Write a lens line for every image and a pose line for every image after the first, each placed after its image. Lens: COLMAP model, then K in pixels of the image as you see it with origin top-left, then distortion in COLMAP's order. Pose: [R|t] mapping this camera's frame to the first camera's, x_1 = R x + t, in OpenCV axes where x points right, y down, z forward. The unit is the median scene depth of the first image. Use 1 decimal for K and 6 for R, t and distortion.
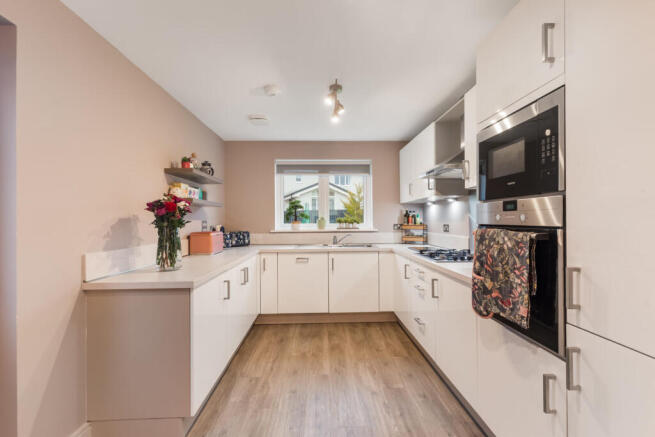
lens RADIAL K [[299.4, 0, 327.4], [0, 299.4, 221.1], [0, 0, 1]] dist [-0.000003, -0.000134]
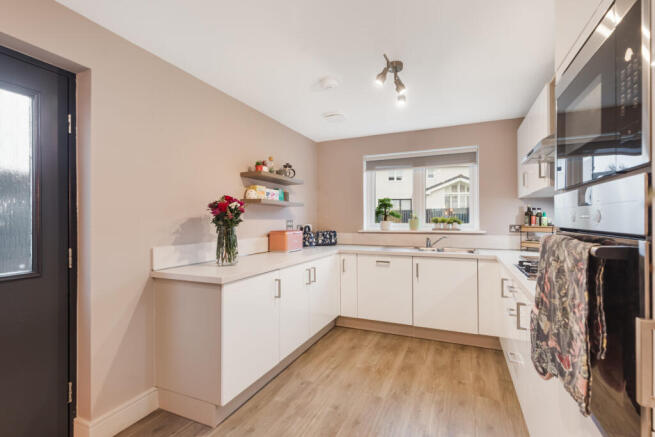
lens RADIAL K [[302.0, 0, 325.0], [0, 302.0, 220.1], [0, 0, 1]] dist [0.002042, -0.000176]
pose [[0.899526, 0.003507, -0.436853, 0.216018], [-0.003750, 0.999993, 0.000307, -0.001919], [0.436851, 0.001361, 0.899533, 0.128845]]
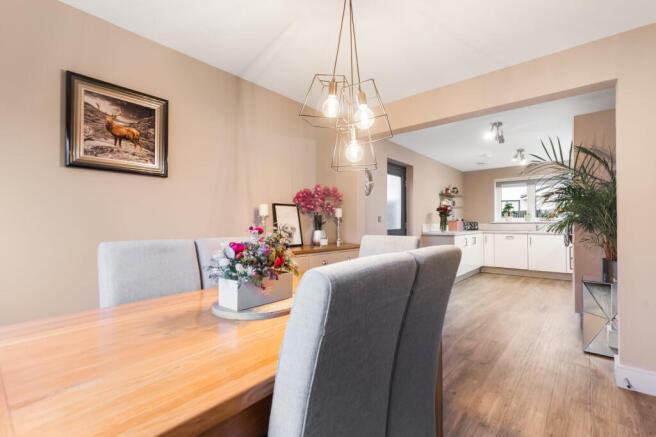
lens RADIAL K [[299.8, 0, 327.9], [0, 299.8, 221.1], [0, 0, 1]] dist [-0.000003, -0.000134]
pose [[0.740099, 0.000641, -0.672498, 0.418679], [-0.004853, 0.999979, -0.004388, 0.061907], [0.672481, 0.006511, 0.740086, -1.379578]]
